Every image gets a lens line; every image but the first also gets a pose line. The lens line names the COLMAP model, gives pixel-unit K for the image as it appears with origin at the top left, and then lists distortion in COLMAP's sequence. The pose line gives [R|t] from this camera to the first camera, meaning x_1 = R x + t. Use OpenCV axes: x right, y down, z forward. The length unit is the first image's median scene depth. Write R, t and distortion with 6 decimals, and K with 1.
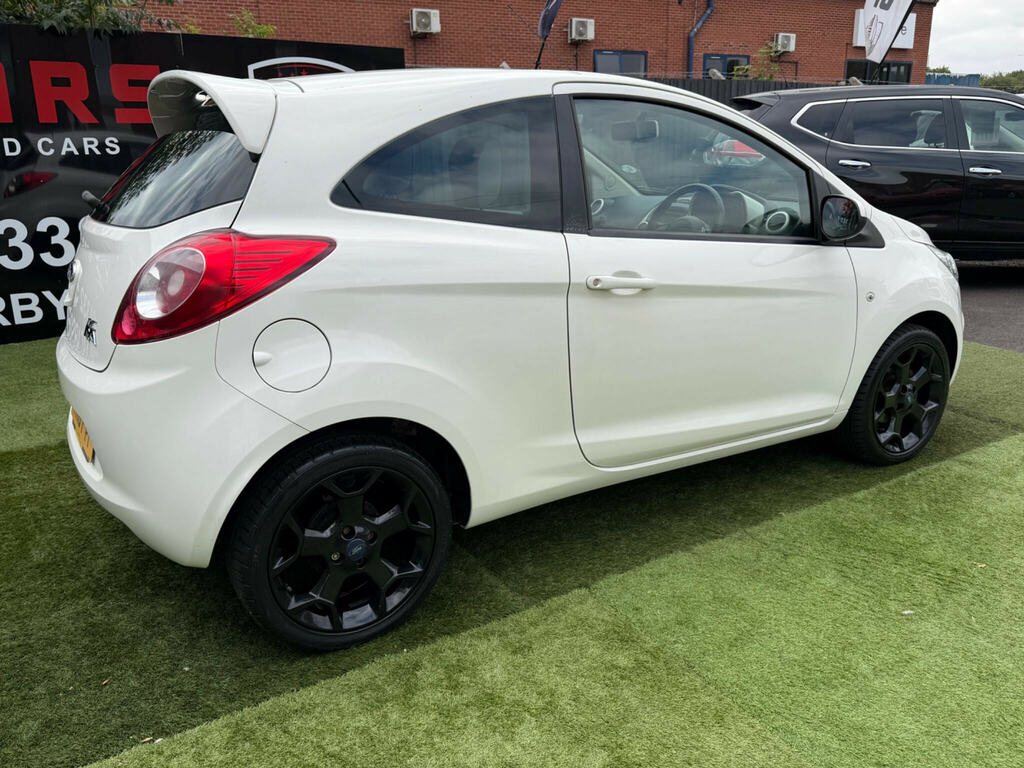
lens RADIAL K [[848.7, 0, 512.0], [0, 848.7, 384.0], [0, 0, 1]] dist [0.035247, -0.048163]
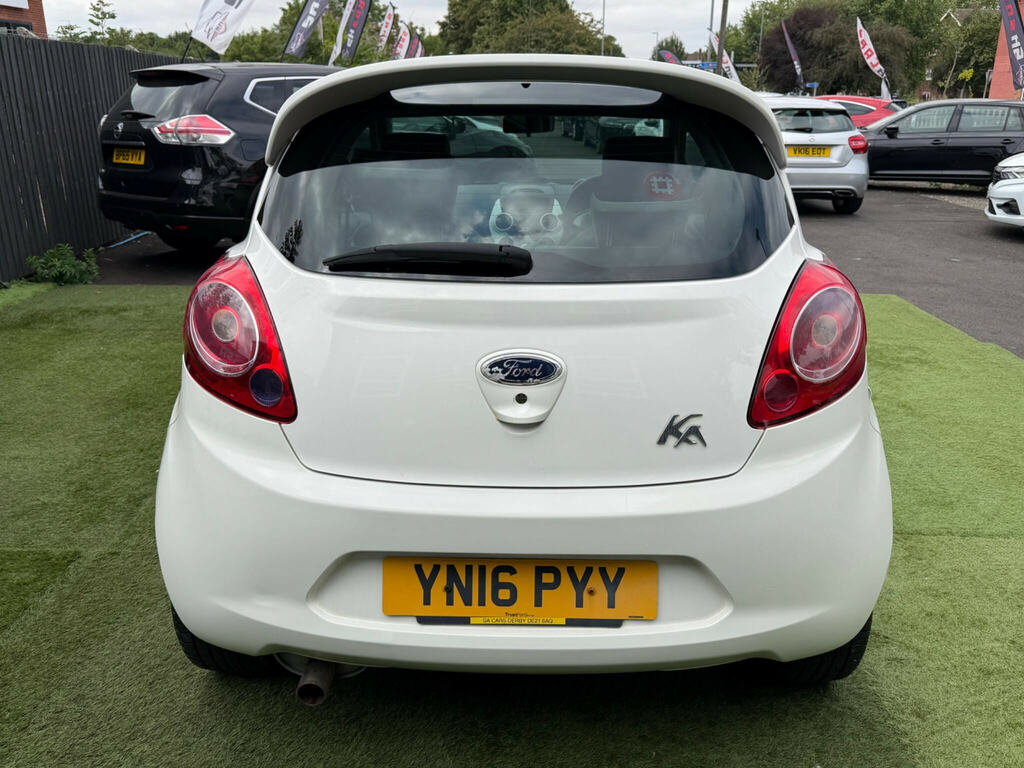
lens RADIAL K [[848.7, 0, 512.0], [0, 848.7, 384.0], [0, 0, 1]] dist [0.035247, -0.048163]
pose [[0.540930, -0.254717, 0.801570, -0.925538], [0.223012, 0.962363, 0.155315, -0.198209], [-0.810962, 0.094745, 0.577376, 0.575593]]
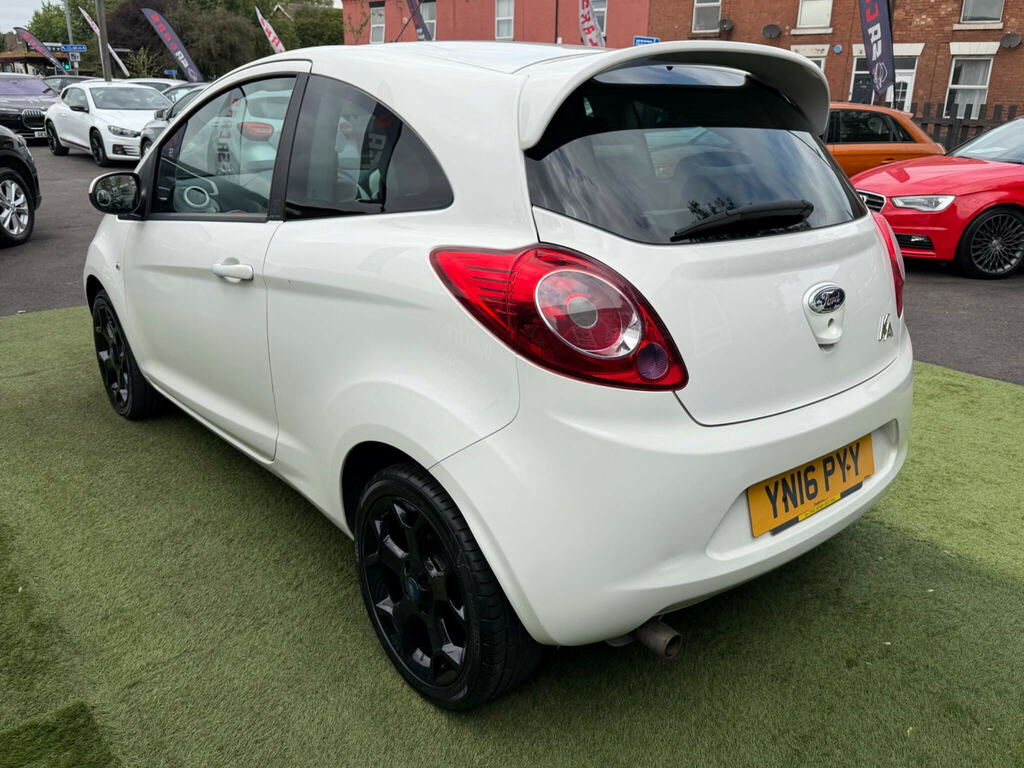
lens RADIAL K [[848.7, 0, 512.0], [0, 848.7, 384.0], [0, 0, 1]] dist [0.035247, -0.048163]
pose [[-0.147263, -0.312905, 0.938299, -1.105635], [0.268521, 0.900366, 0.342398, -0.364691], [-0.951951, 0.302376, -0.048569, 1.196520]]
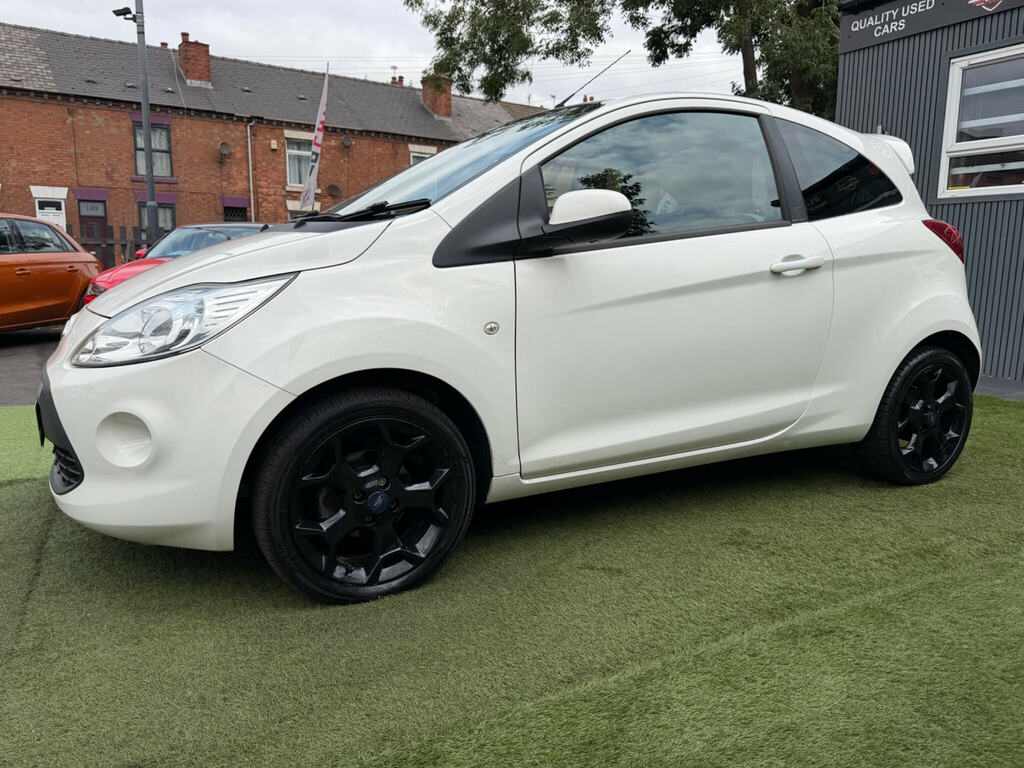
lens RADIAL K [[786.4, 0, 512.0], [0, 786.4, 384.0], [0, 0, 1]] dist [0.026587, -0.037568]
pose [[-0.999291, -0.005827, 0.037196, 0.118111], [0.010705, 0.903197, 0.429093, -0.536896], [-0.036095, 0.429187, -0.902494, 2.356790]]
